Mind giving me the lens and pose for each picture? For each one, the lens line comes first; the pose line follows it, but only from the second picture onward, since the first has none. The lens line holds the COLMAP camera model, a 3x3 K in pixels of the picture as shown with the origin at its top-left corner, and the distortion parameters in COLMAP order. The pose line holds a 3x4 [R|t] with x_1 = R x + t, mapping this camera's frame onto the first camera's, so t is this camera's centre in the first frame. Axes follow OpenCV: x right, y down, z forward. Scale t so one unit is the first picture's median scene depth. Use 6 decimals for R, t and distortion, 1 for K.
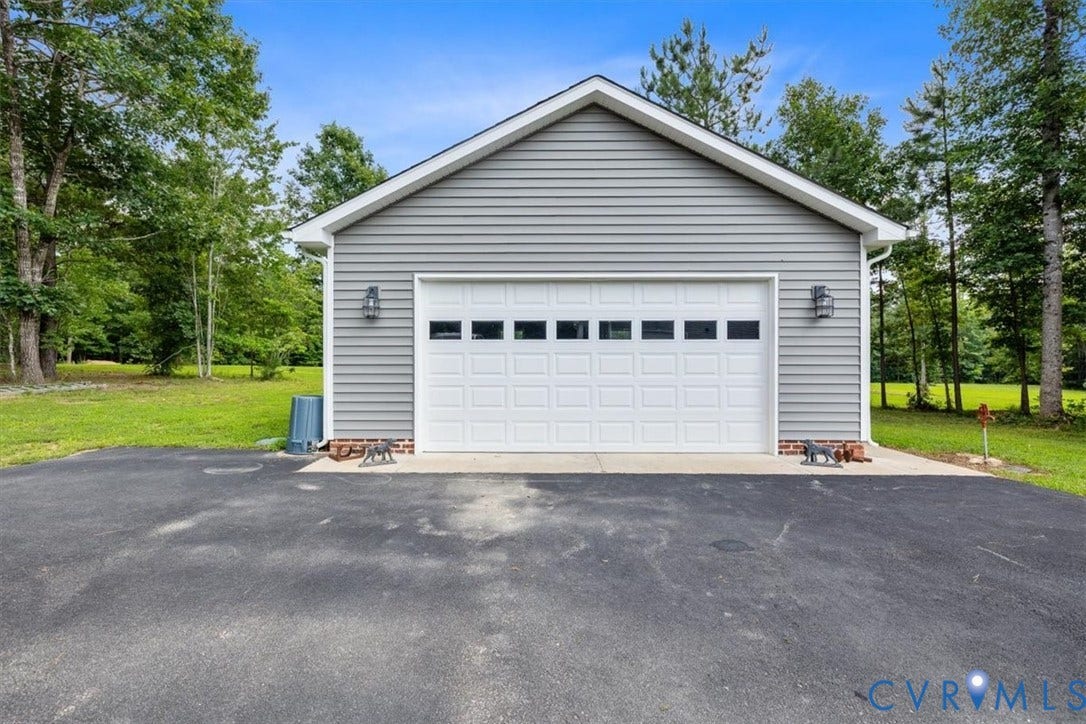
lens RADIAL K [[461.3, 0, 540.8], [0, 461.3, 355.1], [0, 0, 1]] dist [0.003586, -0.000397]
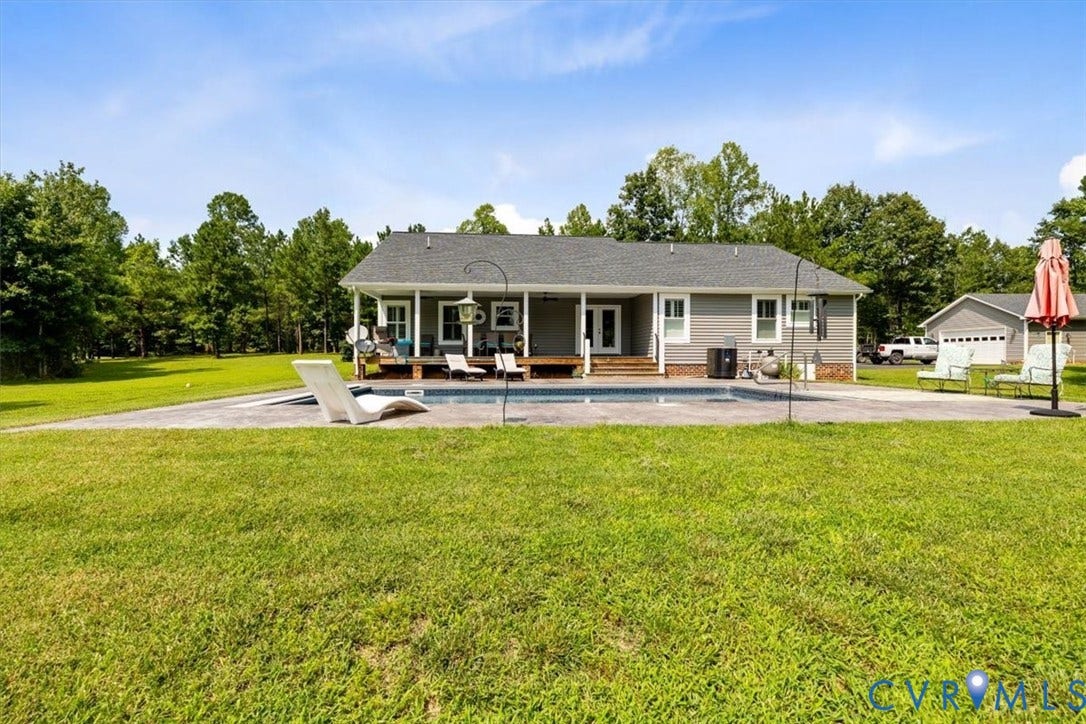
lens RADIAL K [[461.3, 0, 540.8], [0, 461.3, 355.1], [0, 0, 1]] dist [0.003586, -0.000397]
pose [[0.048267, -0.002677, -0.998831, 5.061594], [-0.002500, 0.999993, -0.002801, 0.149901], [0.998831, 0.002632, 0.048260, -4.102284]]
